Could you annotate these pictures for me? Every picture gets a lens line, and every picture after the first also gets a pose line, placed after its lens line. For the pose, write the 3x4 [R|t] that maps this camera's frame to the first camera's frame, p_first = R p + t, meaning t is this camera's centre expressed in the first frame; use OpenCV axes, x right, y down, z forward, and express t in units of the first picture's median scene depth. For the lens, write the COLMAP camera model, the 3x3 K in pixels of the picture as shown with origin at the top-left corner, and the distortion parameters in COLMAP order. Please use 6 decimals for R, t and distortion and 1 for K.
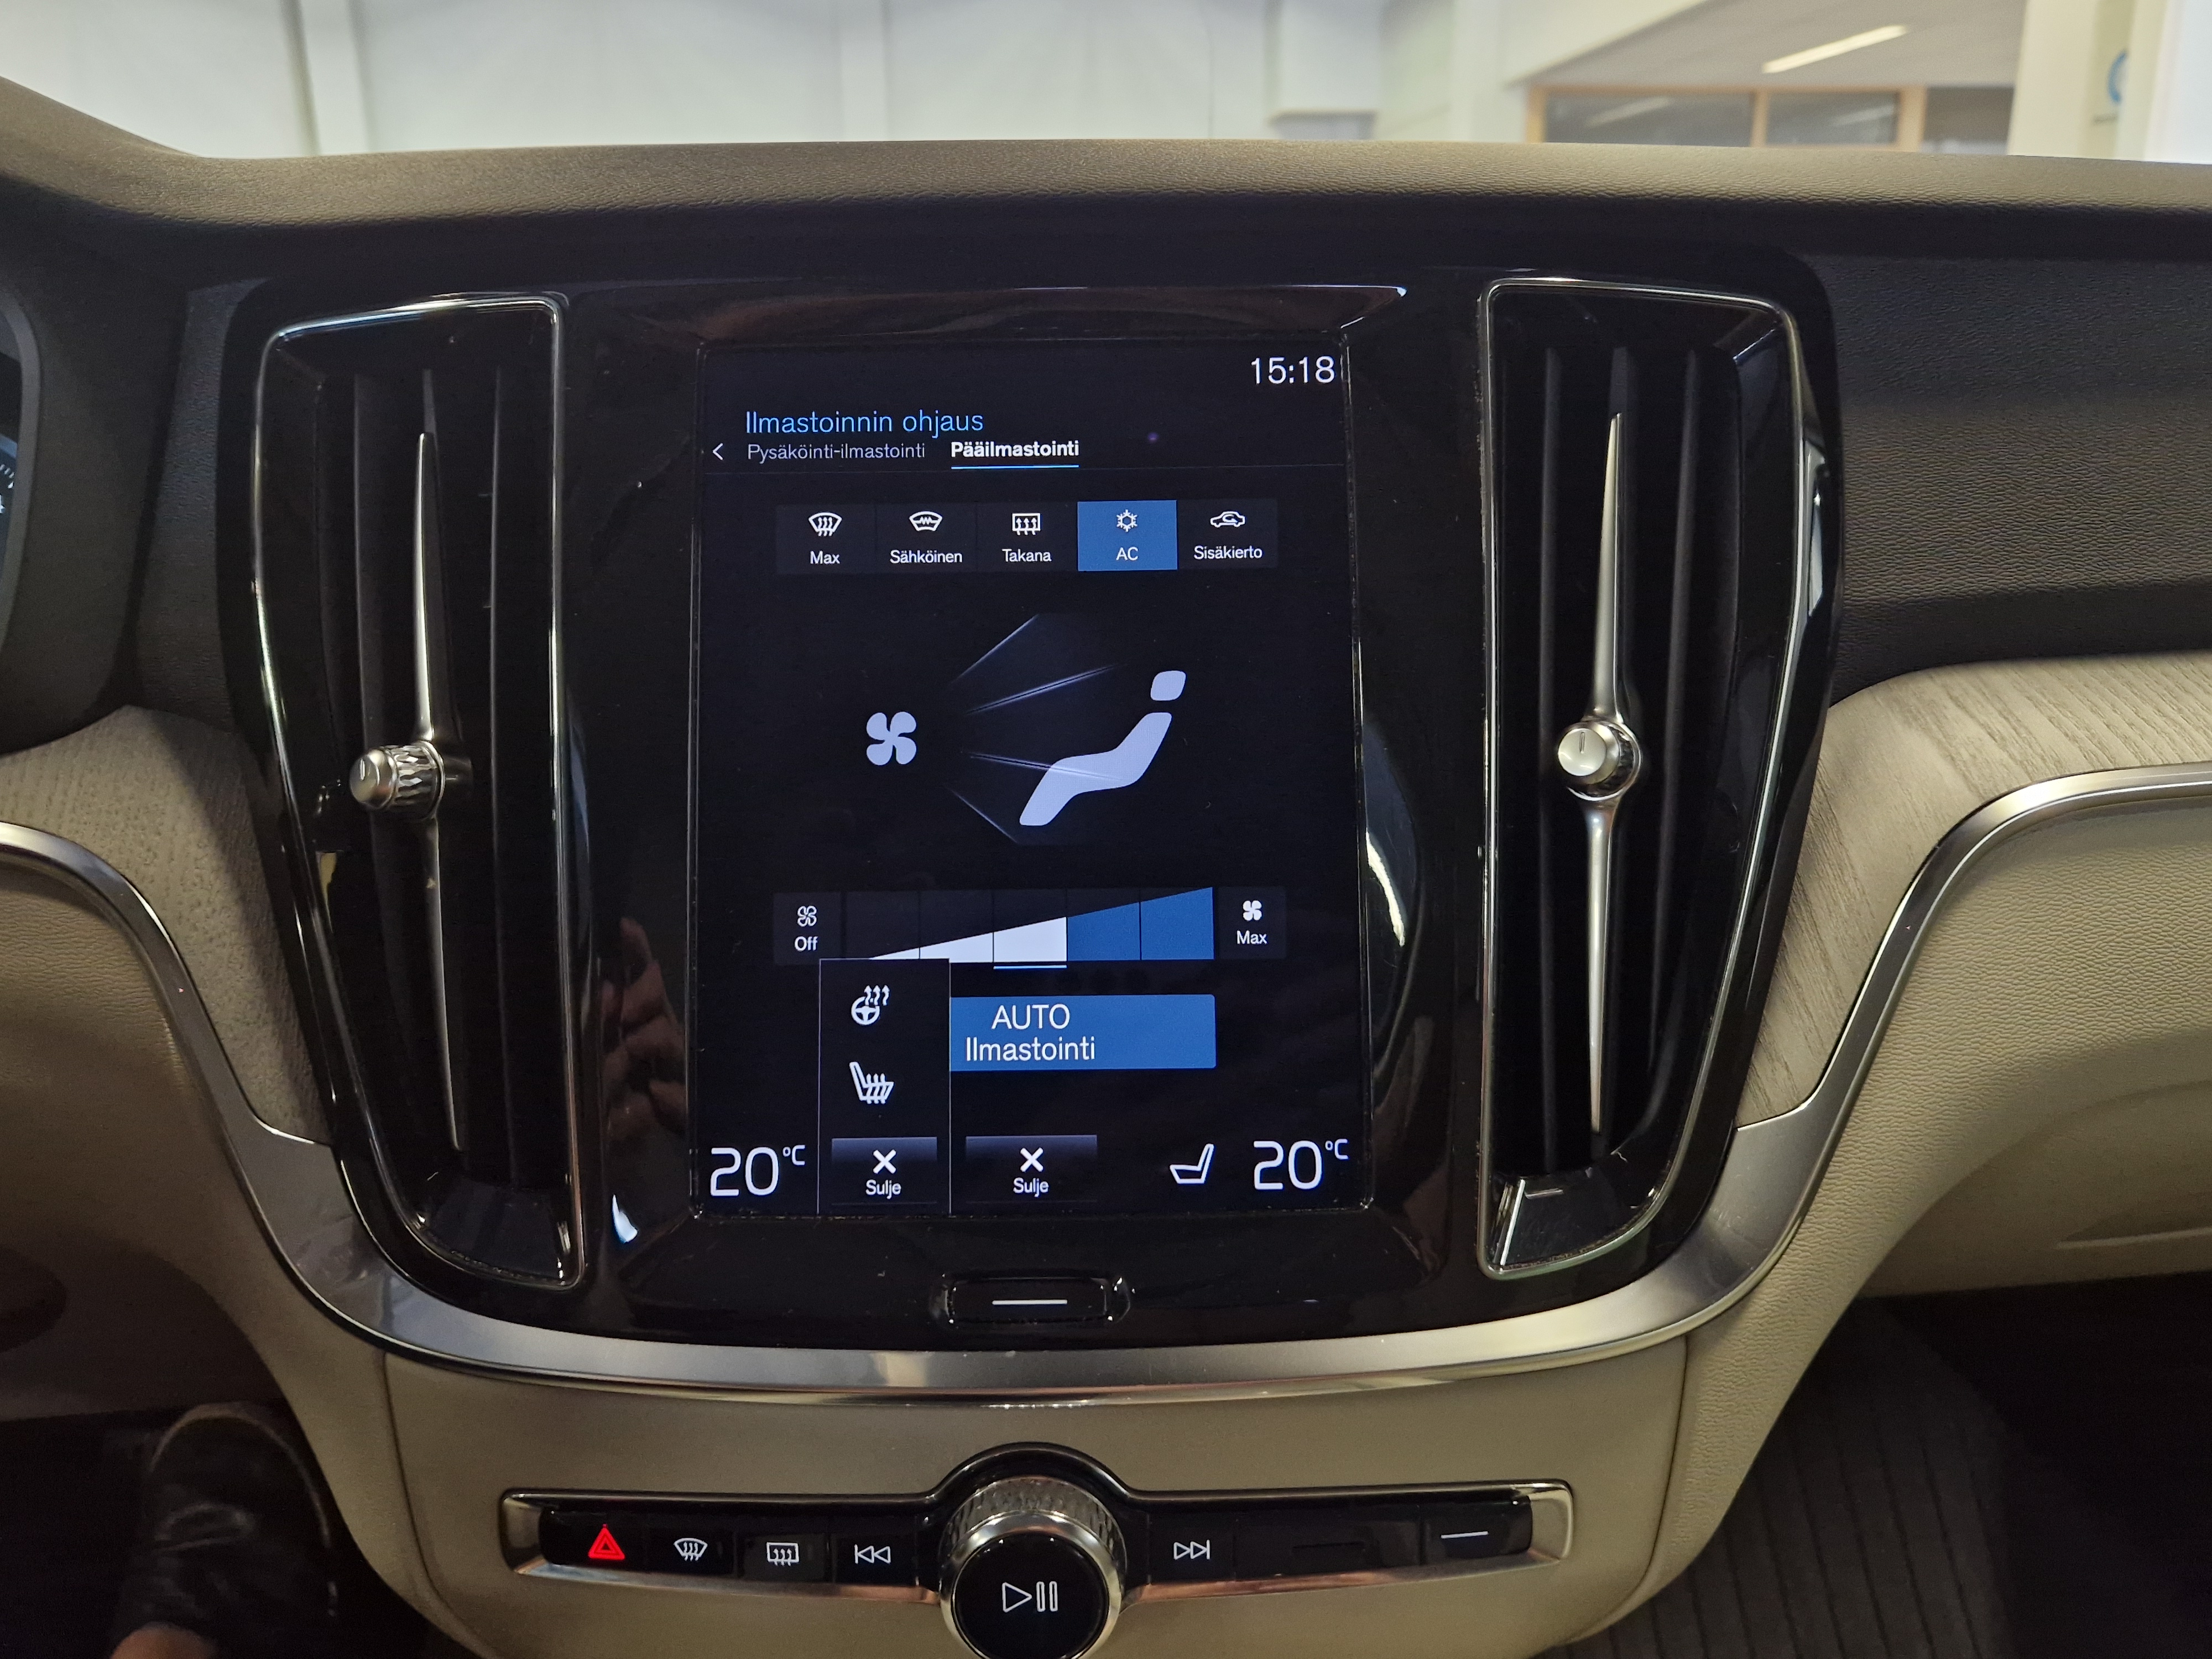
lens RADIAL K [[1492.8, 0, 1102.6], [0, 1492.8, 824.9], [0, 0, 1]] dist [0.031106, -0.018933]
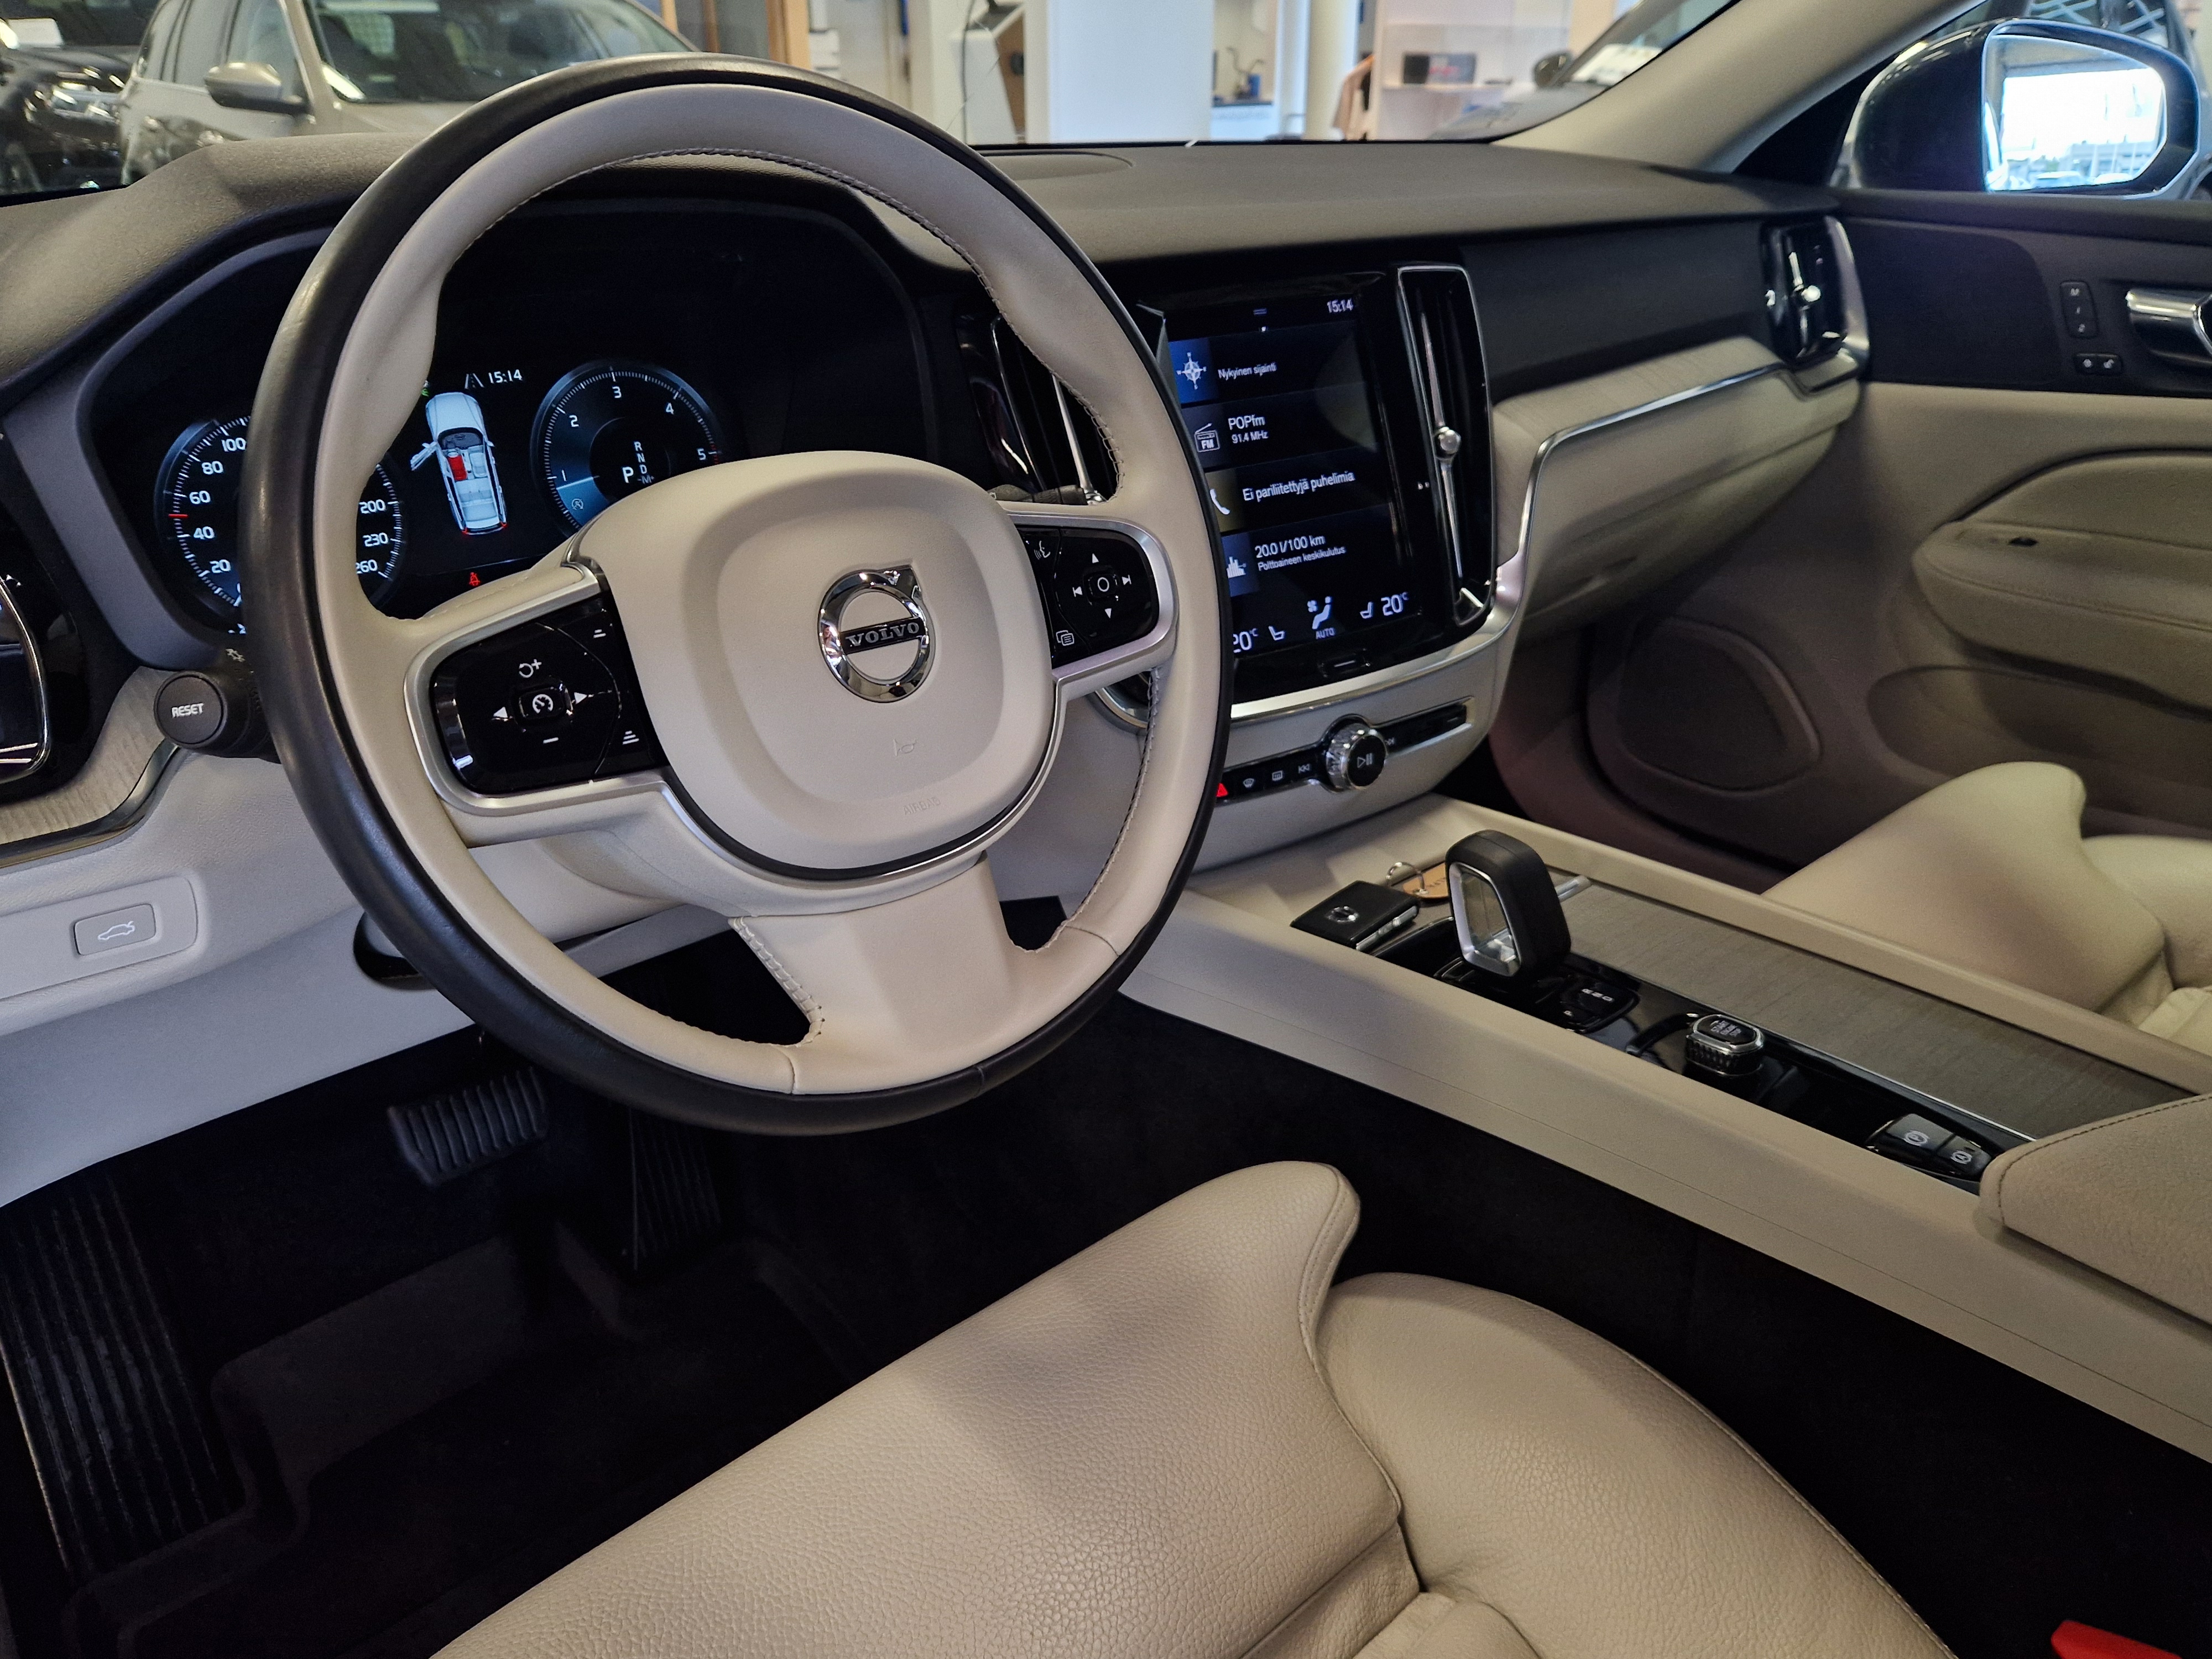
lens RADIAL K [[1493.6, 0, 1115.7], [0, 1493.6, 823.4], [0, 0, 1]] dist [0.022367, -0.006258]
pose [[0.829337, -0.236482, 0.506238, -1.749749], [0.165120, 0.969283, 0.182282, 0.030892], [-0.533794, -0.067583, 0.842909, -1.052659]]
